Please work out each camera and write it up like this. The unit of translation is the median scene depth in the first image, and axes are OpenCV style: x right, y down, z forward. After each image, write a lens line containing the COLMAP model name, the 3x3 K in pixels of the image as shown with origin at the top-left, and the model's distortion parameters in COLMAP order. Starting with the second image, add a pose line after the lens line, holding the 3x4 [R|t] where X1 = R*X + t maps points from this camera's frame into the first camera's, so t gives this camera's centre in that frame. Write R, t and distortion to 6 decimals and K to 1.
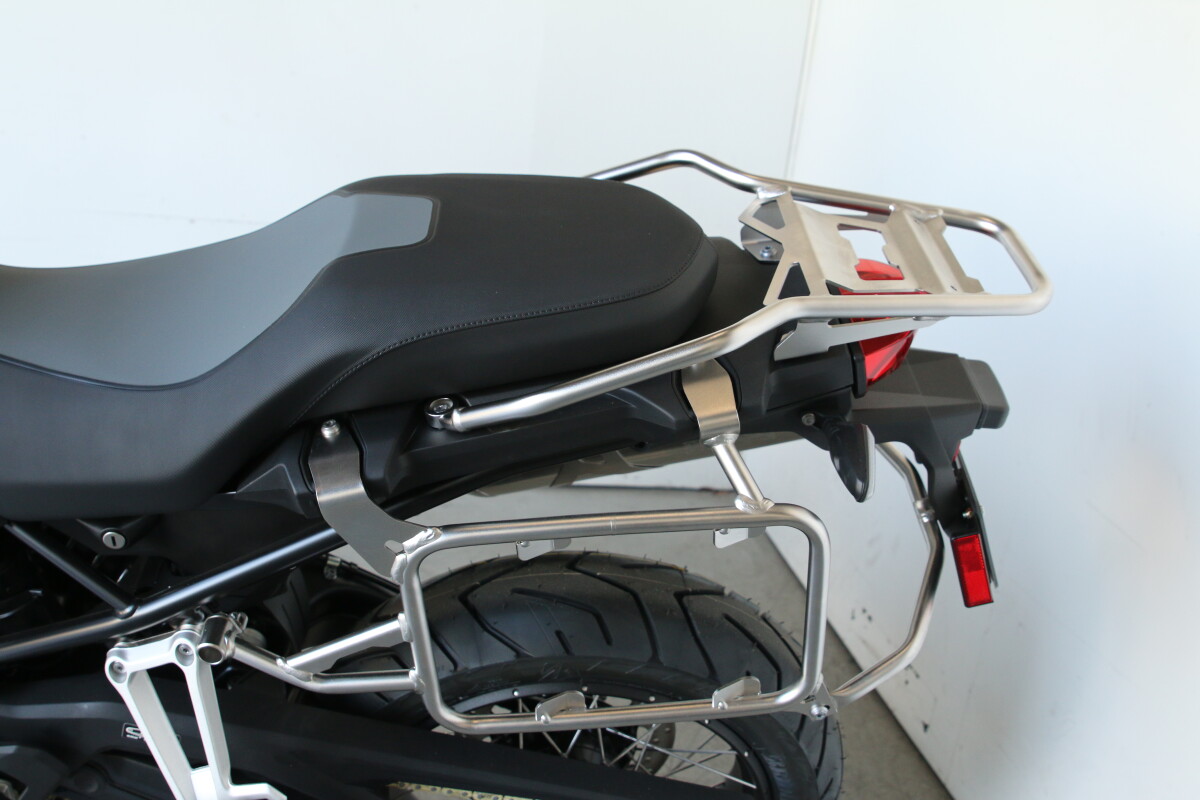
lens RADIAL K [[1309.3, 0, 597.3], [0, 1309.3, 385.6], [0, 0, 1]] dist [-0.147258, 0.116137]
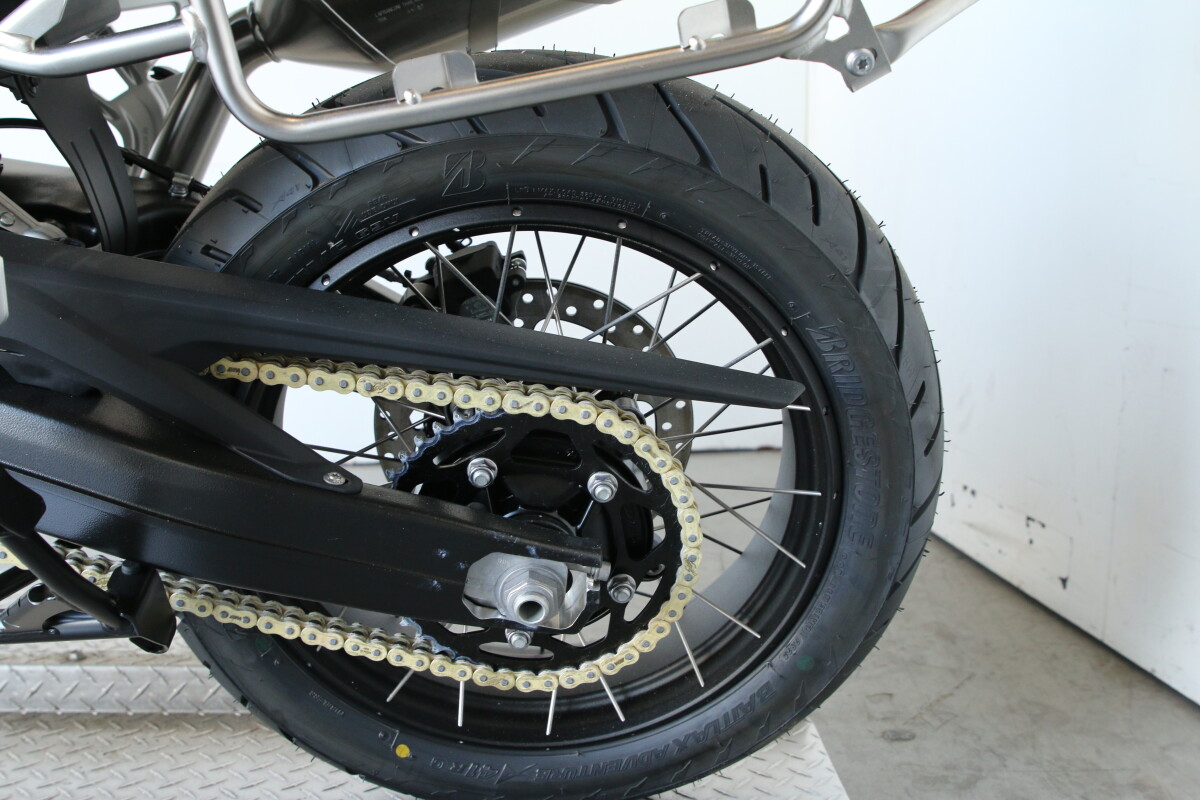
lens RADIAL K [[1309.3, 0, 597.3], [0, 1309.3, 385.6], [0, 0, 1]] dist [-0.147258, 0.116137]
pose [[0.992376, -0.112061, -0.051303, 0.064284], [0.102202, 0.980883, -0.165600, 0.505272], [0.068879, 0.159095, 0.984858, 0.424843]]
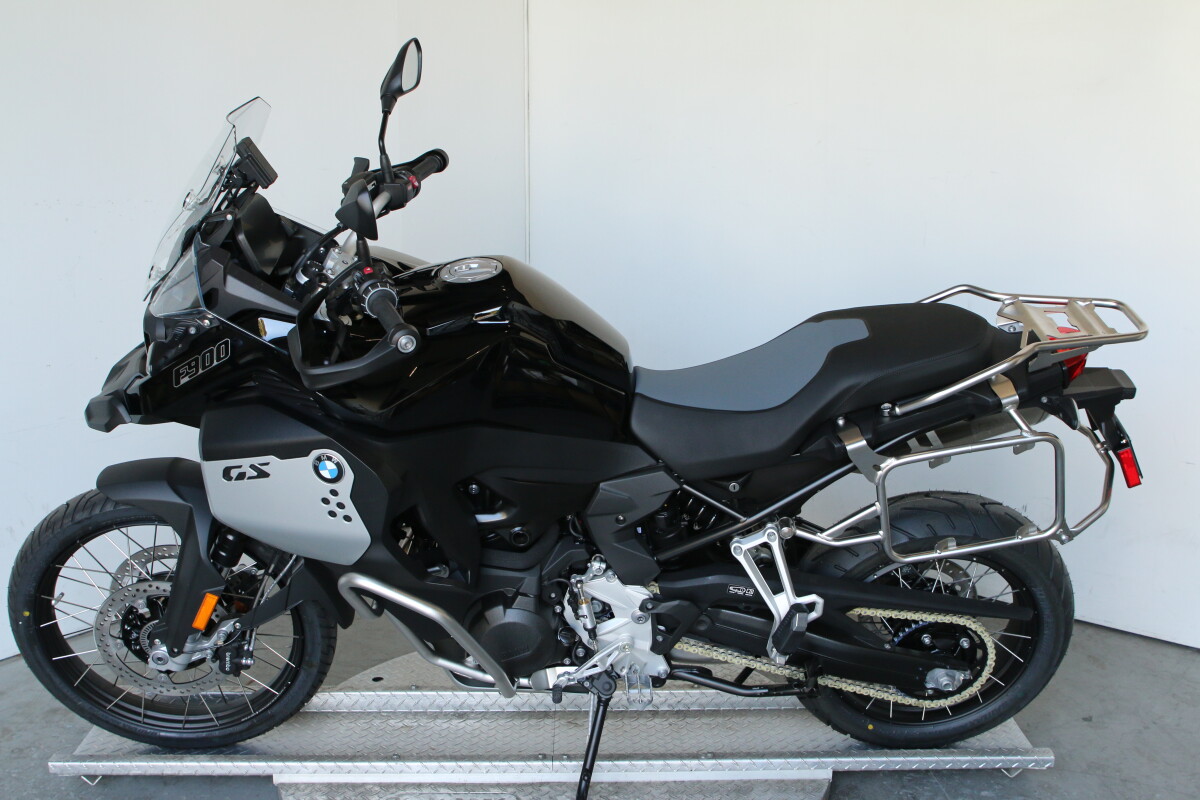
lens RADIAL K [[1332.9, 0, 597.6], [0, 1332.9, 376.2], [0, 0, 1]] dist [-0.144449, 0.124370]
pose [[0.991166, -0.105103, -0.080895, -0.394856], [0.096020, 0.989394, -0.108992, 0.152960], [0.091493, 0.100261, 0.990746, -1.245470]]
